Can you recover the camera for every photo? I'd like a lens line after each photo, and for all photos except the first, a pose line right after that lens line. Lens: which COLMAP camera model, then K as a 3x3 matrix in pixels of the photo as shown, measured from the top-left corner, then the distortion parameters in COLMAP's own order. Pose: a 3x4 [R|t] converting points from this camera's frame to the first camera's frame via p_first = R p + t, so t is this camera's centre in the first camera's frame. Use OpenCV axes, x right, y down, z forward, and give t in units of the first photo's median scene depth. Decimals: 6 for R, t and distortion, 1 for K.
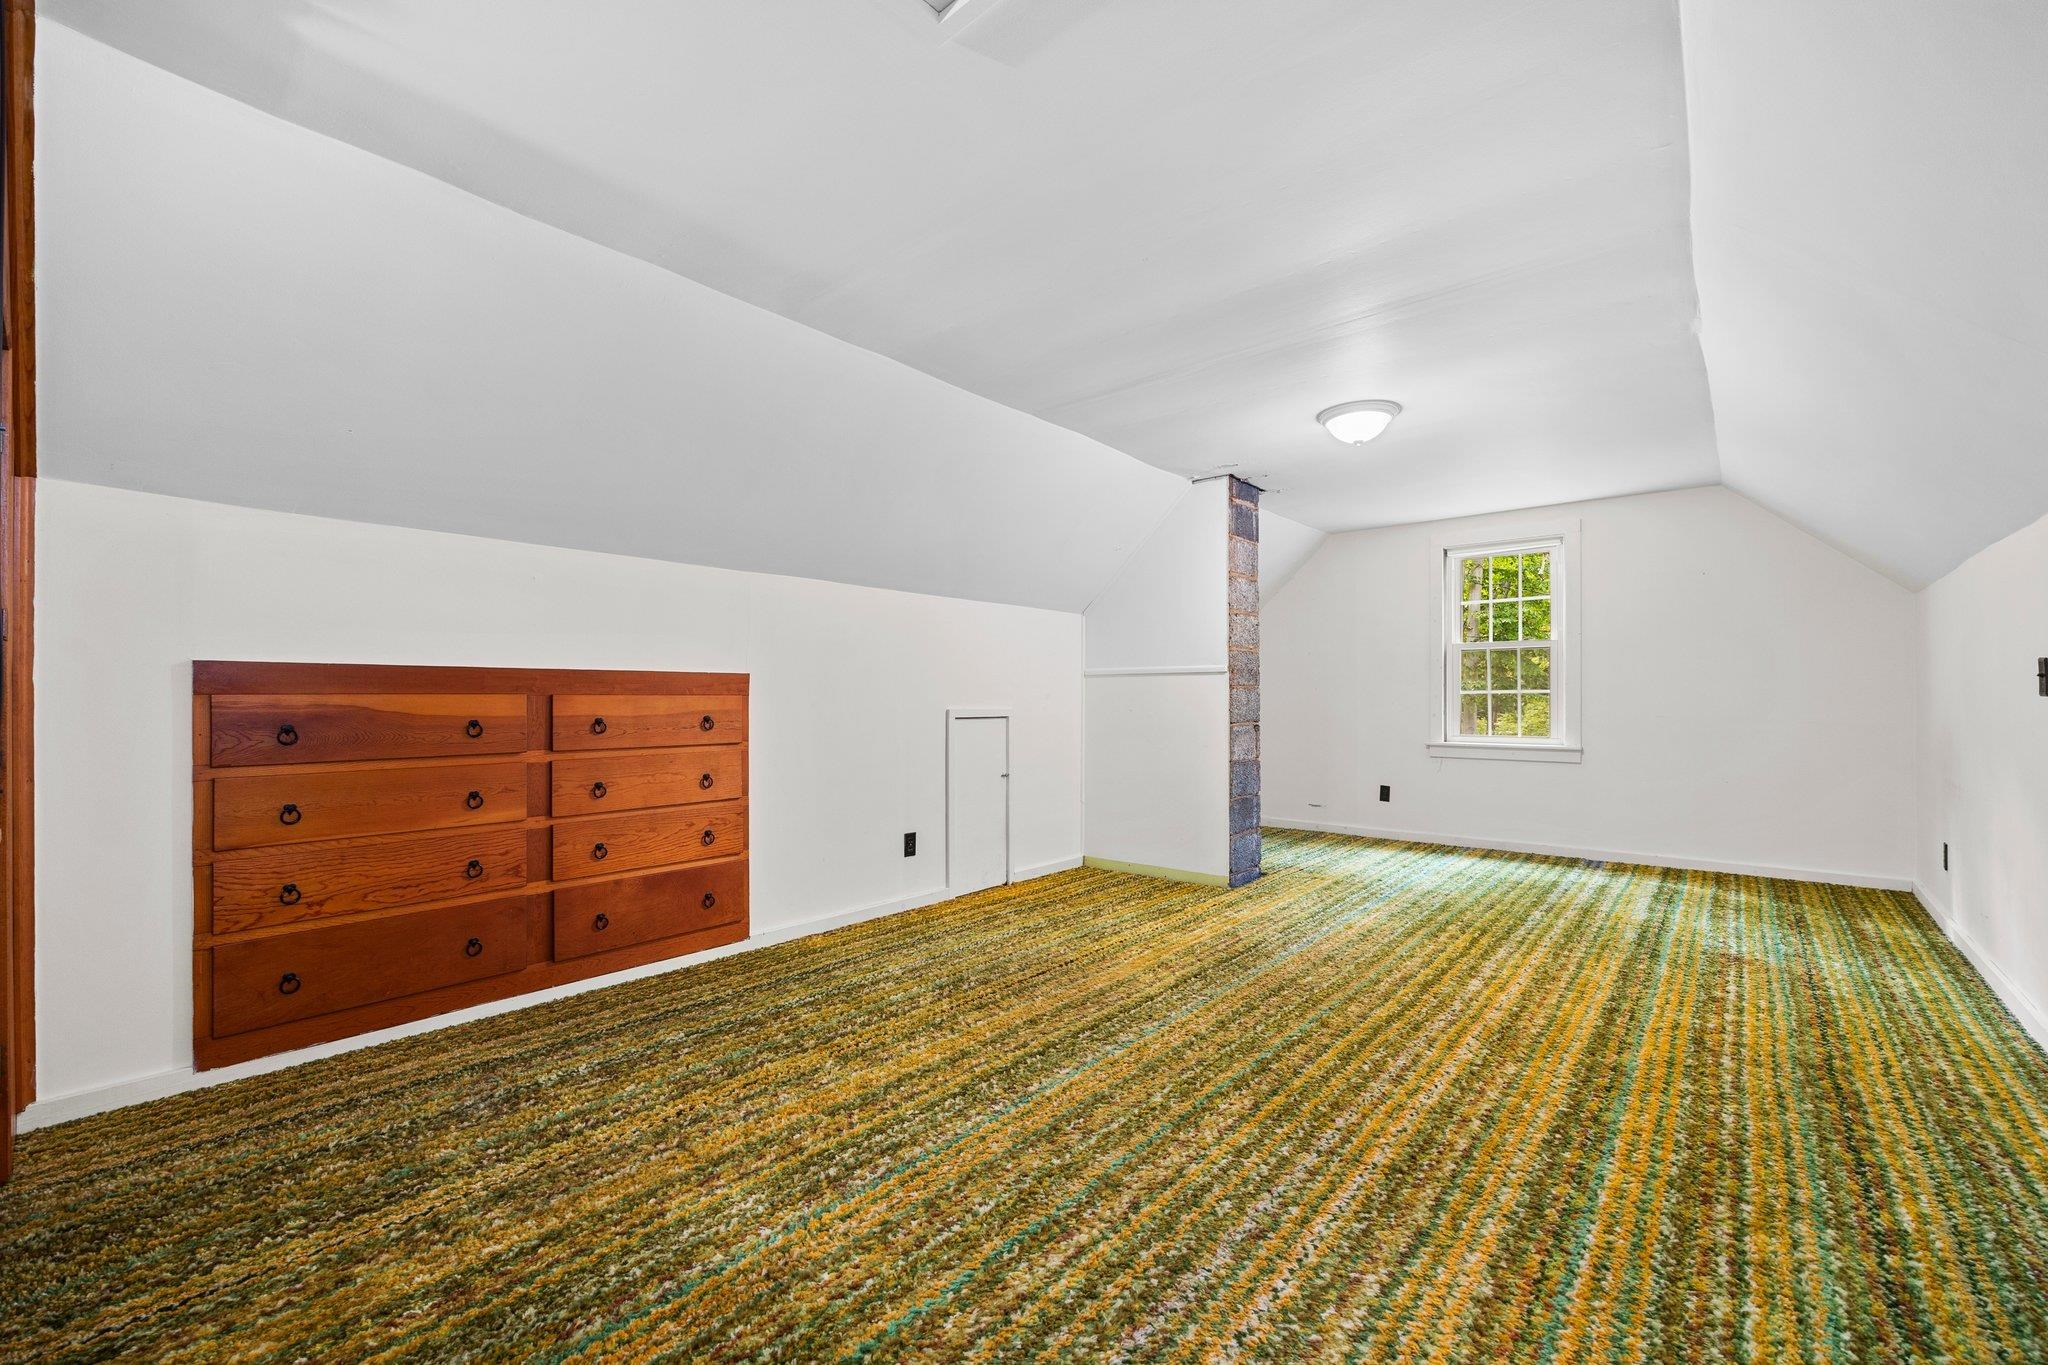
lens RADIAL K [[864.5, 0, 1014.1], [0, 864.5, 697.5], [0, 0, 1]] dist [-0.003074, 0.001280]
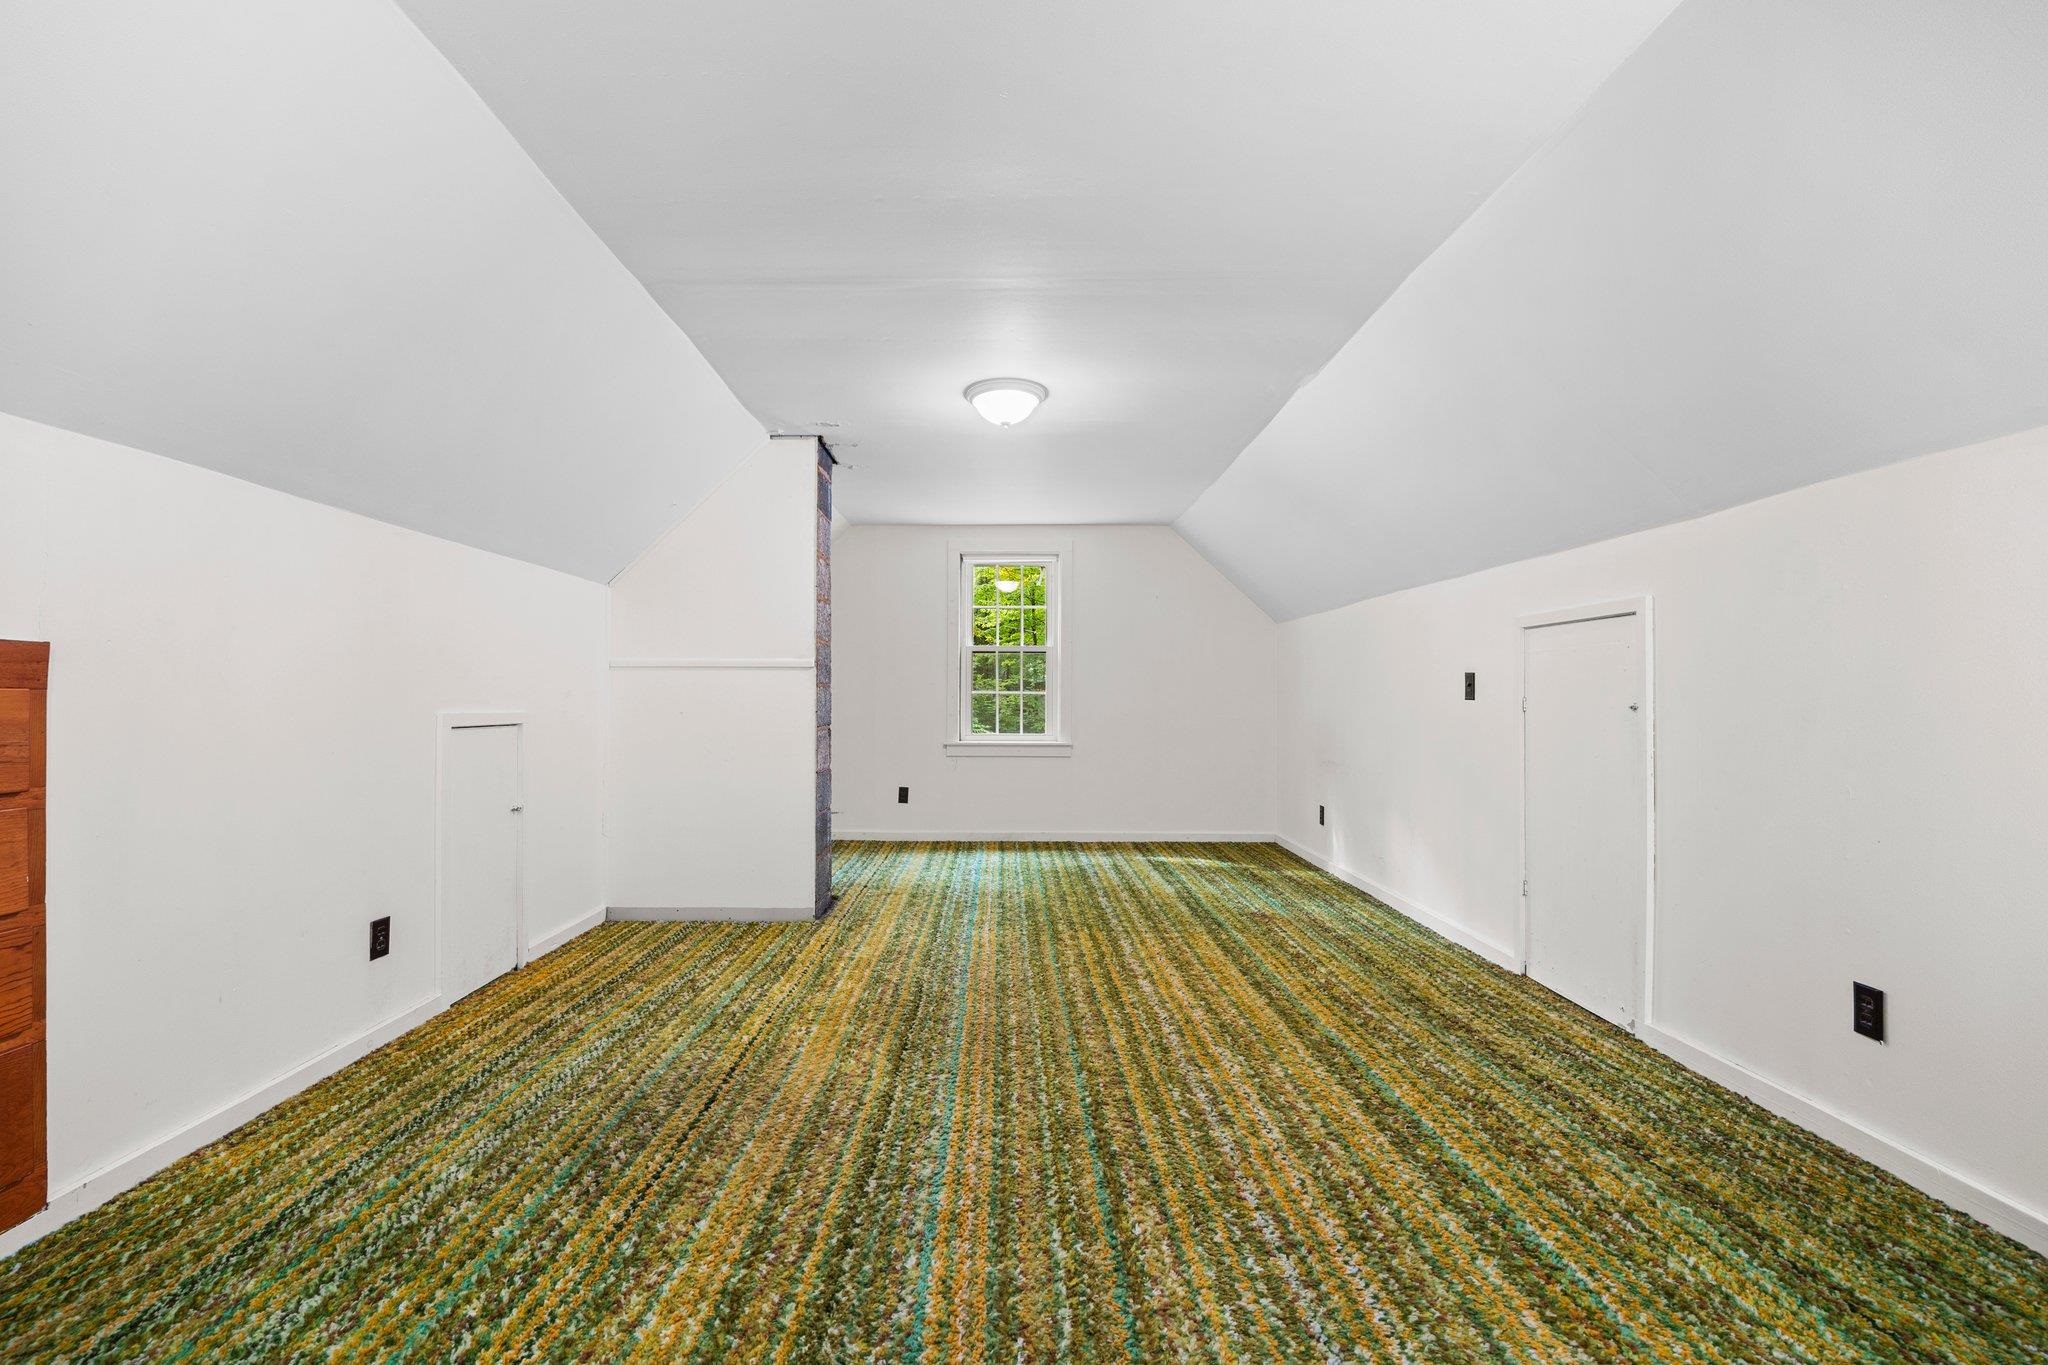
lens RADIAL K [[864.5, 0, 1014.1], [0, 864.5, 697.5], [0, 0, 1]] dist [-0.003074, 0.001280]
pose [[0.758505, 0.004840, 0.651649, -0.217035], [-0.005149, 0.999986, -0.001434, 0.000604], [-0.651646, -0.002267, 0.758519, 0.309155]]
